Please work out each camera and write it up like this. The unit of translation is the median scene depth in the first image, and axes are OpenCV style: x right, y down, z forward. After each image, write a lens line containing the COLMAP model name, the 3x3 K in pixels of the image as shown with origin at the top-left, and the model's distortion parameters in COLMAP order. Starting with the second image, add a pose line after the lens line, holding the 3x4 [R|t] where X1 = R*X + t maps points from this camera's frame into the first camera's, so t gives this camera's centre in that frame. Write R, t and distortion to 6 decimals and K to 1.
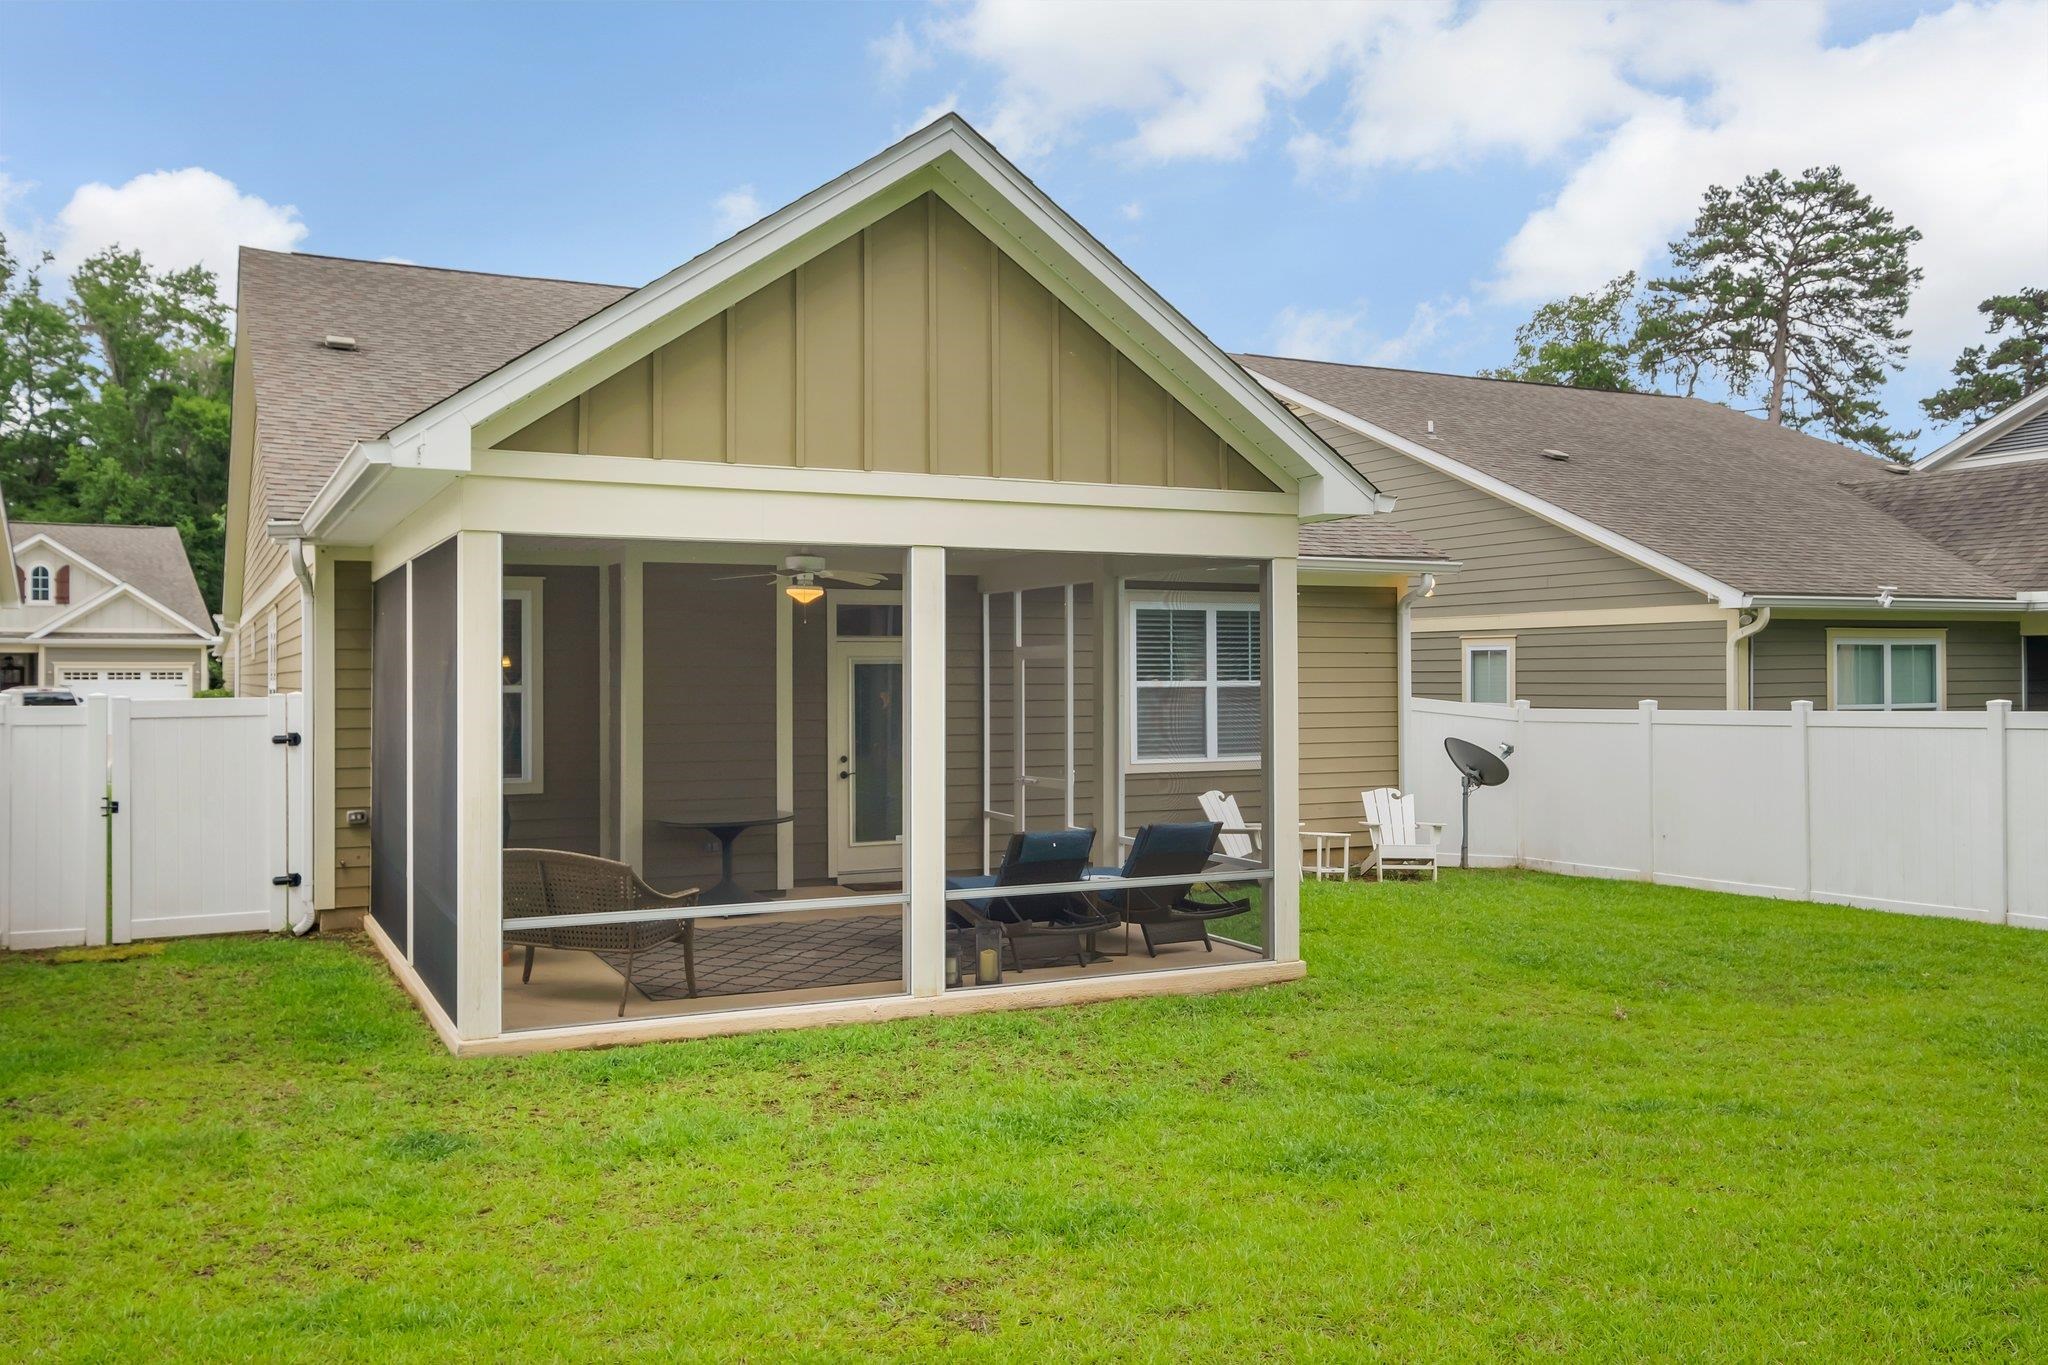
lens RADIAL K [[1661.0, 0, 1024.3], [0, 1661.0, 682.4], [0, 0, 1]] dist [0.006032, -0.000656]
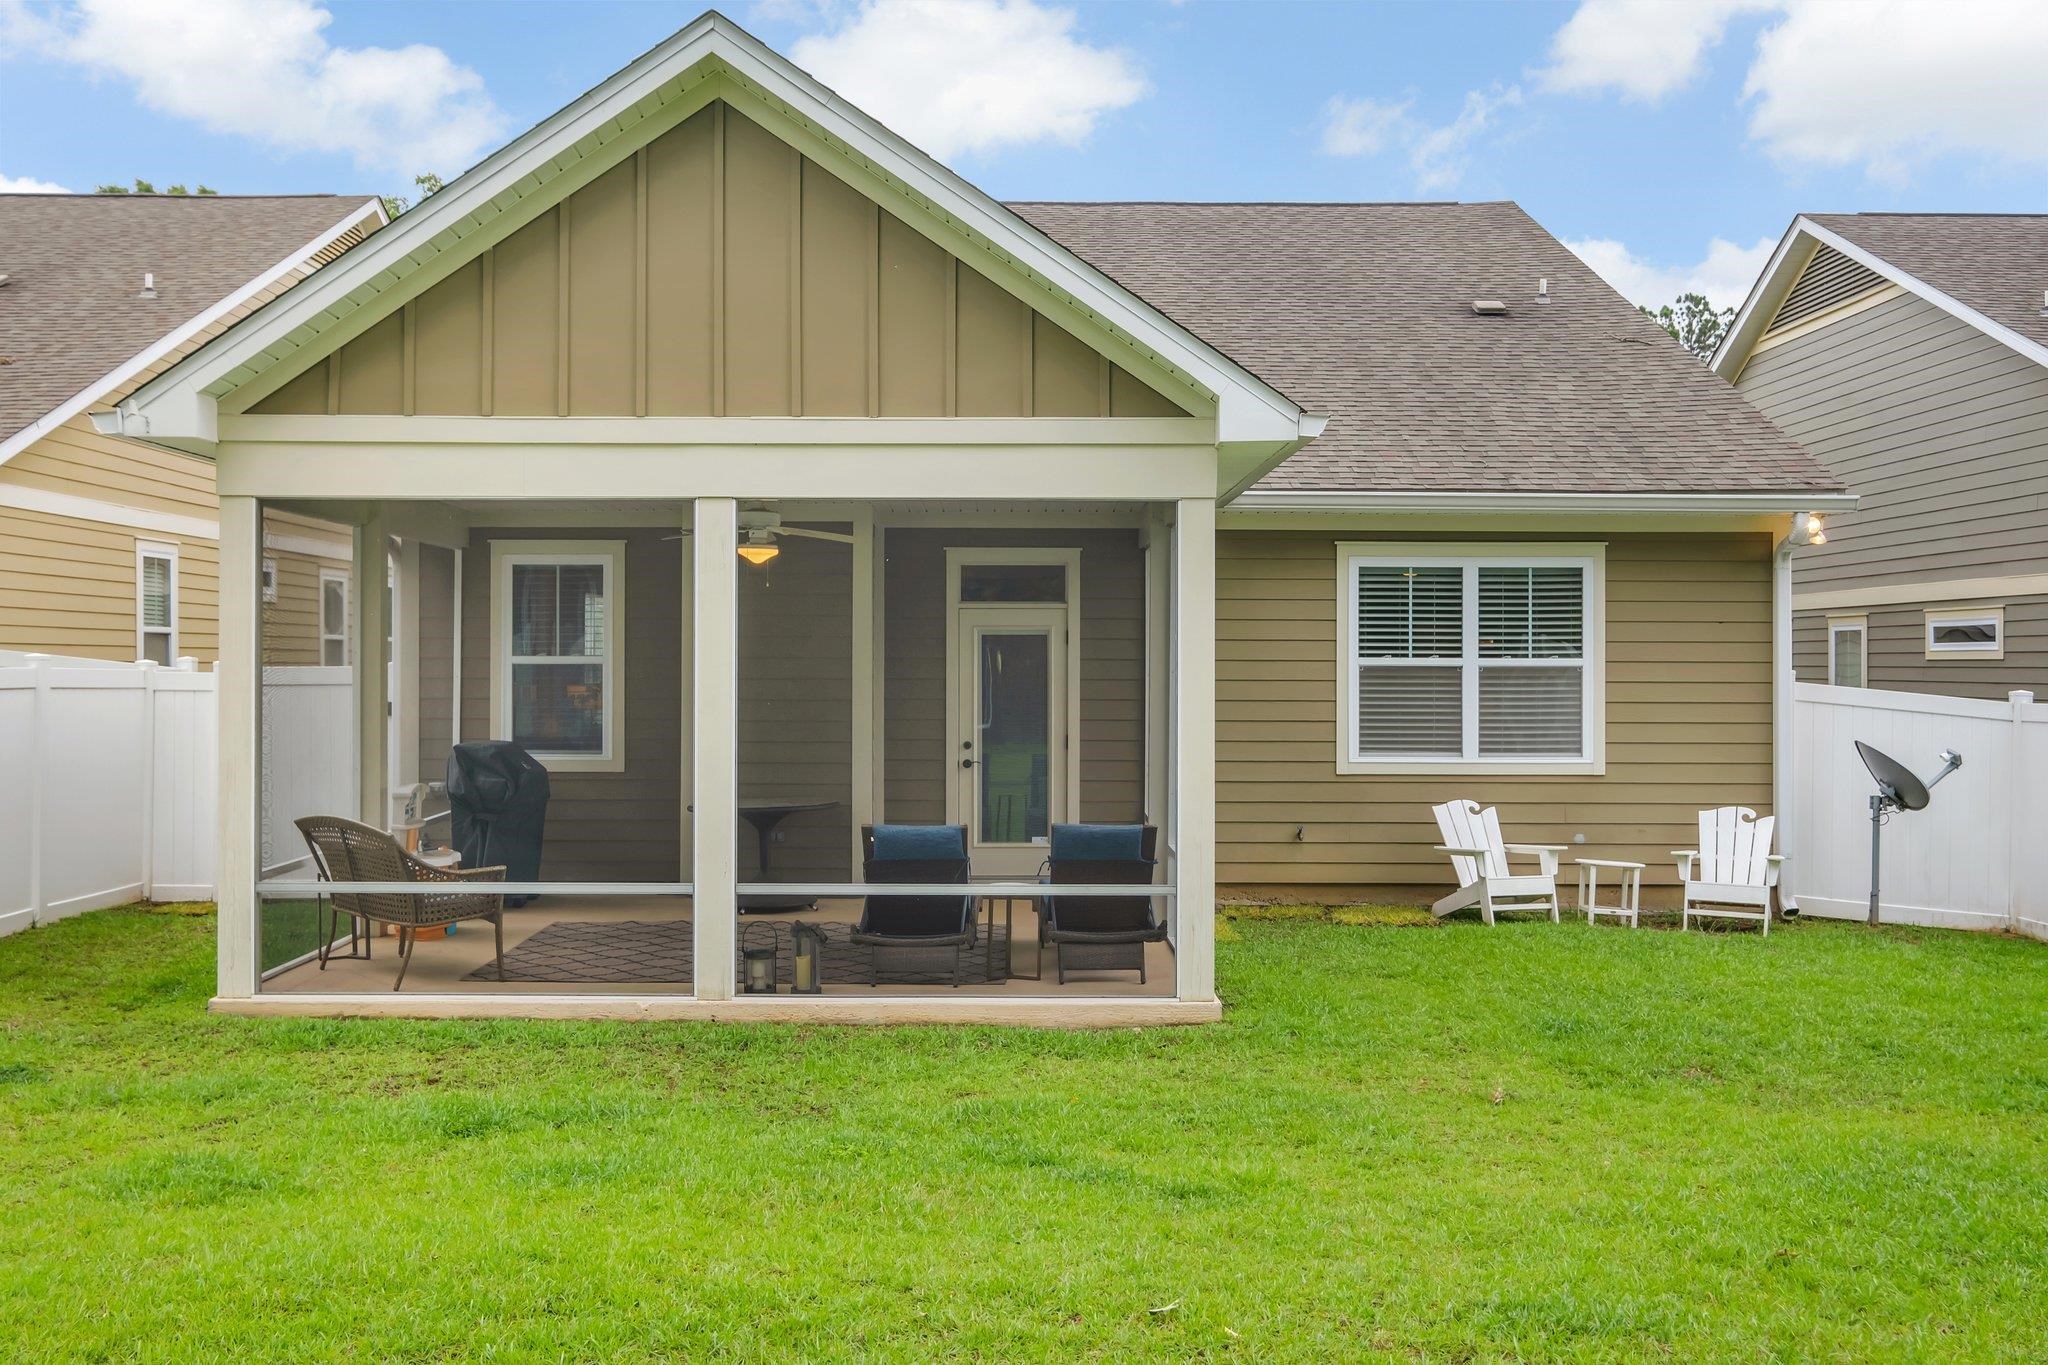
lens RADIAL K [[2069.4, 0, 1023.9], [0, 2069.4, 677.7], [0, 0, 1]] dist [0.000558, 0.000000]
pose [[0.896383, 0.009314, -0.443183, 0.457469], [-0.008281, 0.999957, 0.004267, 0.007371], [0.443203, -0.000155, 0.896421, 0.058579]]
